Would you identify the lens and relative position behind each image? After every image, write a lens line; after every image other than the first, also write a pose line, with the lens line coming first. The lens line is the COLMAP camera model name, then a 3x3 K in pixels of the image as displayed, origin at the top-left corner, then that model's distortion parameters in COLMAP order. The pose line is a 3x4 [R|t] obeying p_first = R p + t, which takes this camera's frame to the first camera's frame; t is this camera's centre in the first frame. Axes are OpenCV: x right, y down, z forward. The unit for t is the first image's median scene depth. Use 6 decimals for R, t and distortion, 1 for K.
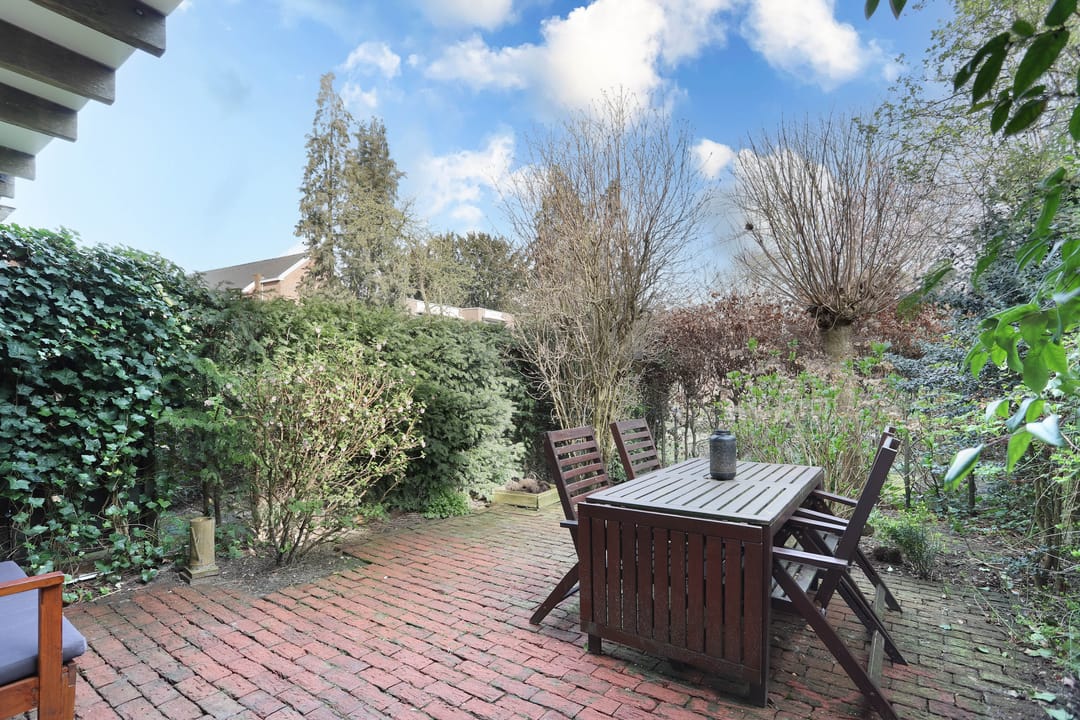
lens RADIAL K [[526.7, 0, 540.2], [0, 526.7, 376.1], [0, 0, 1]] dist [-0.008896, 0.000143]
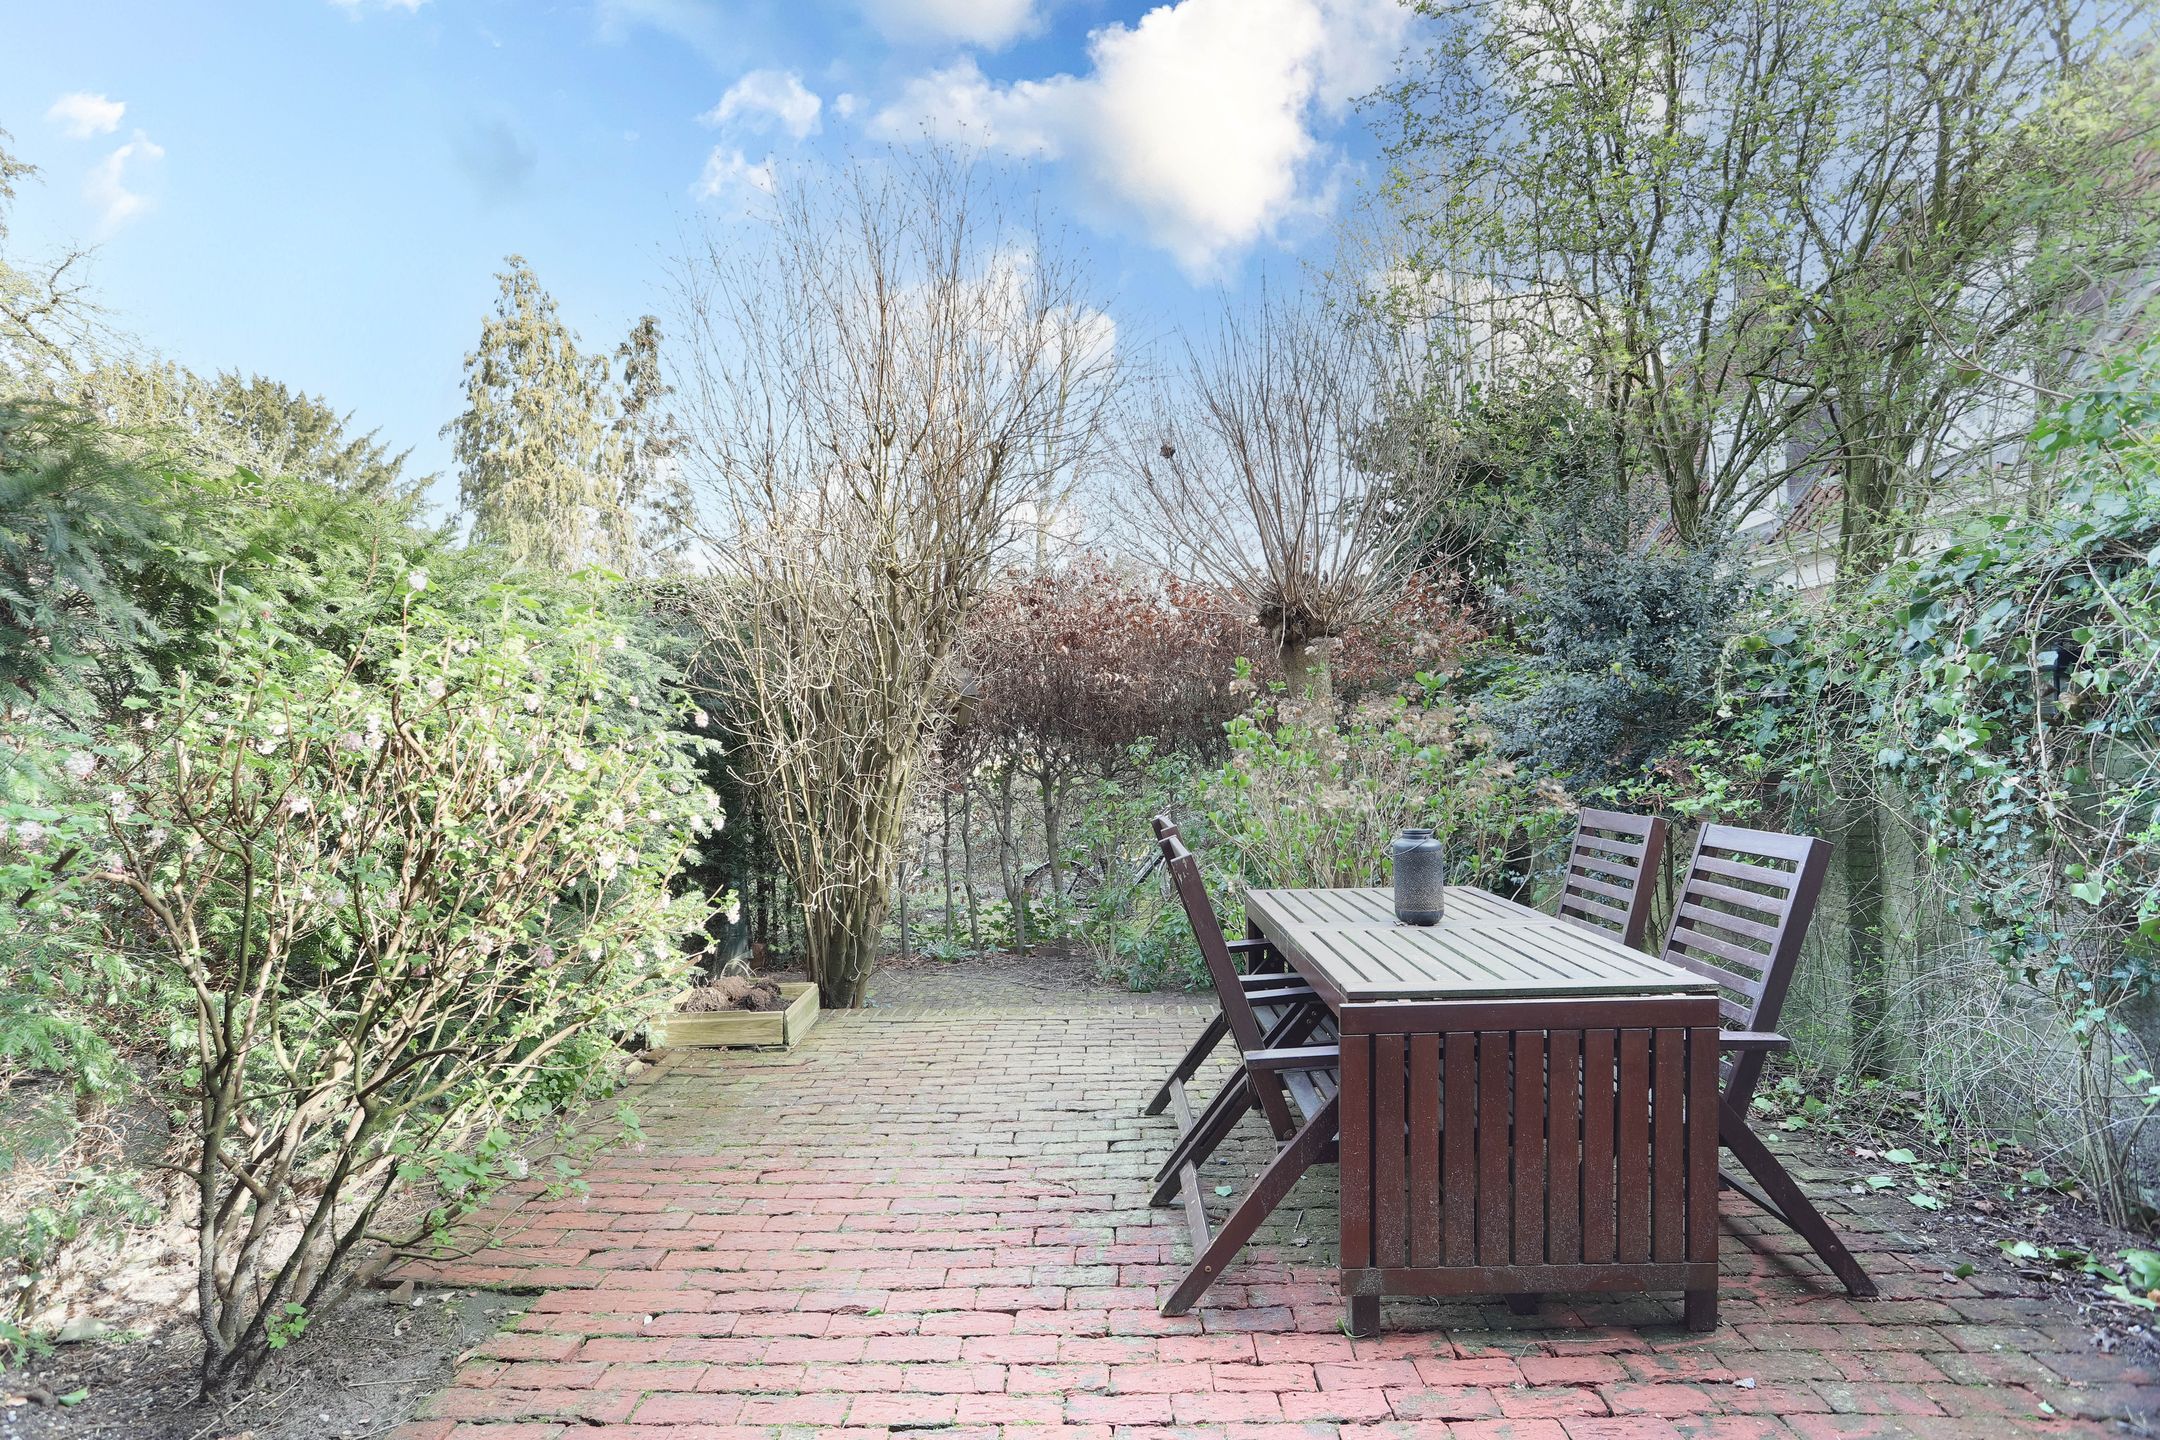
lens RADIAL K [[1030.7, 0, 1080.0], [0, 1030.7, 720.0], [0, 0, 1]] dist [-0.010708, 0.000623]
pose [[0.827756, 0.005253, 0.561064, -0.497887], [0.004162, 0.999871, -0.015501, 0.010303], [-0.561073, 0.015166, 0.827627, 0.334994]]
